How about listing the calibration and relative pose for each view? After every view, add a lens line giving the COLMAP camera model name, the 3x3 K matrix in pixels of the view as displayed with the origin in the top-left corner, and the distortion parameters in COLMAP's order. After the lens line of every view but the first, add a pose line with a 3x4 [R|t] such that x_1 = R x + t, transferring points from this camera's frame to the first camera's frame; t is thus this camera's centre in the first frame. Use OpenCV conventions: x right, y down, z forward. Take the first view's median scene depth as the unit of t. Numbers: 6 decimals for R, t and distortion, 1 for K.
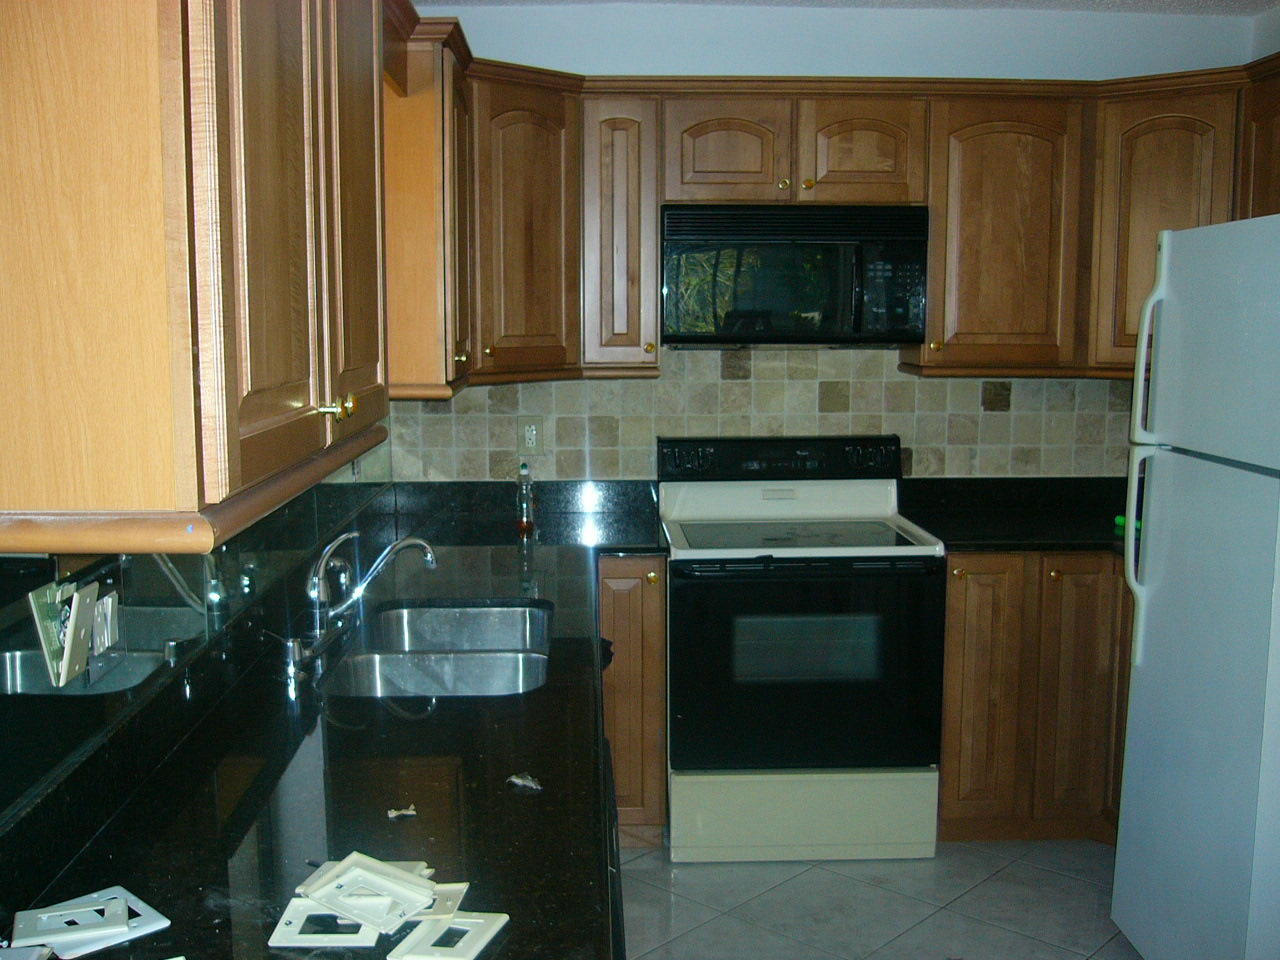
lens RADIAL K [[1307.3, 0, 640.0], [0, 1307.3, 480.0], [0, 0, 1]] dist [-0.066250, -0.007657]
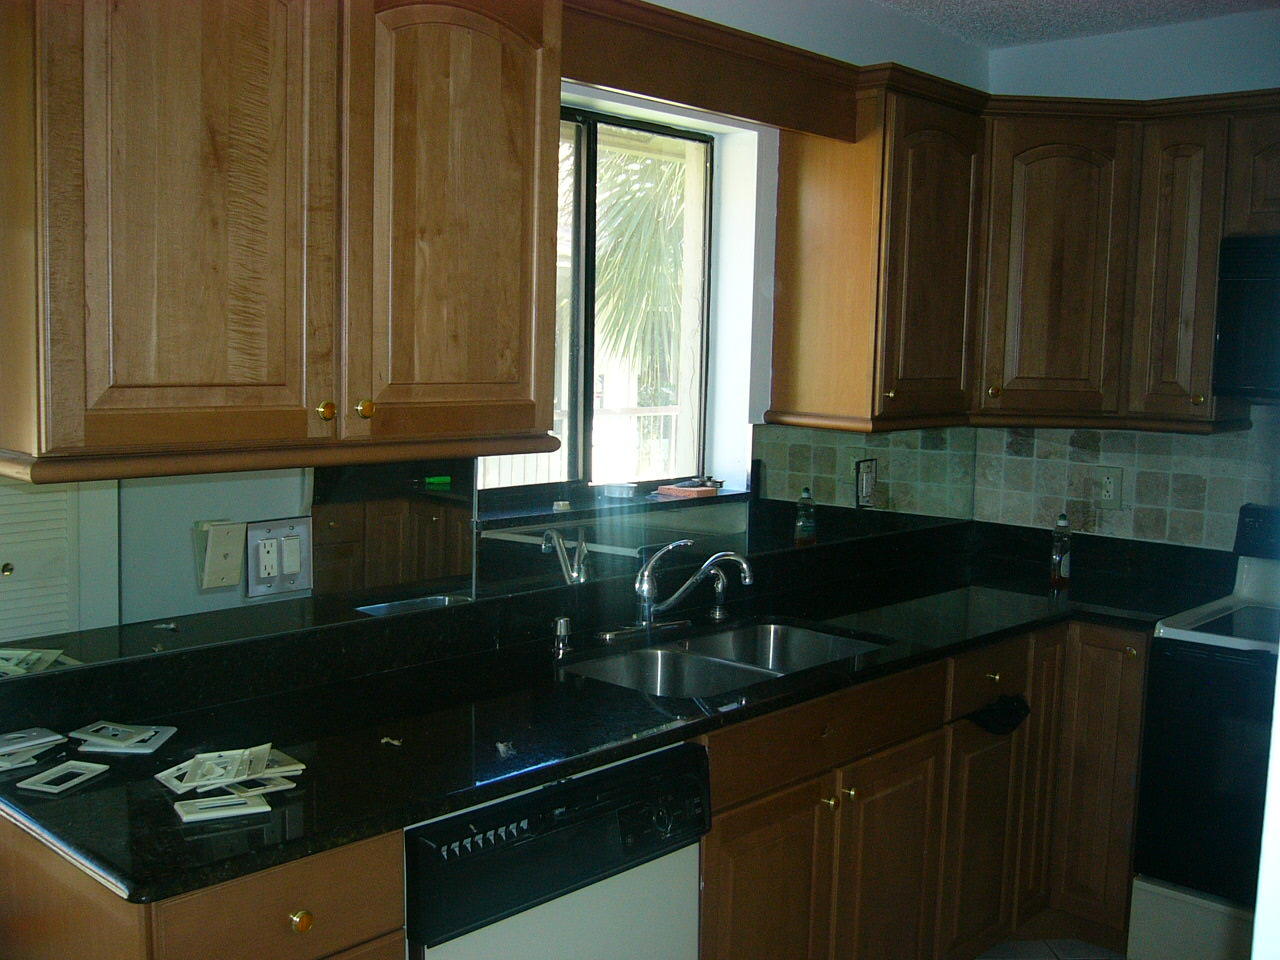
lens RADIAL K [[1319.9, 0, 640.0], [0, 1319.9, 480.0], [0, 0, 1]] dist [-0.092827, 0.013386]
pose [[0.707441, 0.089731, -0.701053, 0.373554], [-0.114180, 0.993388, 0.011928, -0.014302], [0.697488, 0.071608, 0.713009, 0.117580]]
